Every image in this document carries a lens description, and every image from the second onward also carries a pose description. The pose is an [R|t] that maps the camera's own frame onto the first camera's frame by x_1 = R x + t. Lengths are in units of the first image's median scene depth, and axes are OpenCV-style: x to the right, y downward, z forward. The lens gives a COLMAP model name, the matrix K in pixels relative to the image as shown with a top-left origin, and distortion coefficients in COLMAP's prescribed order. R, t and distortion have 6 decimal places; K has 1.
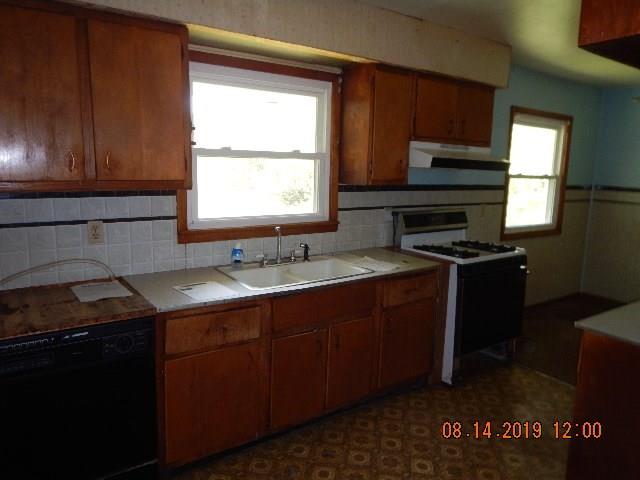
lens RADIAL K [[453.7, 0, 317.0], [0, 453.7, 239.9], [0, 0, 1]] dist [0.000617, 0.002575]
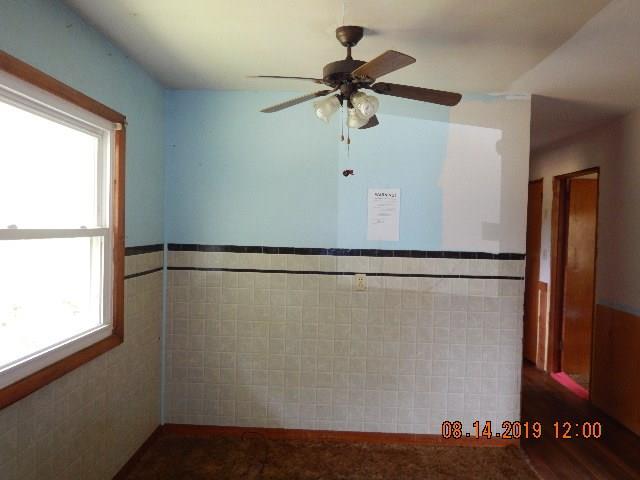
lens RADIAL K [[453.7, 0, 318.3], [0, 453.7, 240.9], [0, 0, 1]] dist [0.000617, 0.002575]
pose [[0.615873, -0.023753, 0.787488, 0.276399], [0.114457, 0.991639, -0.059603, -0.071560], [-0.779487, 0.126841, 0.613442, 0.507946]]
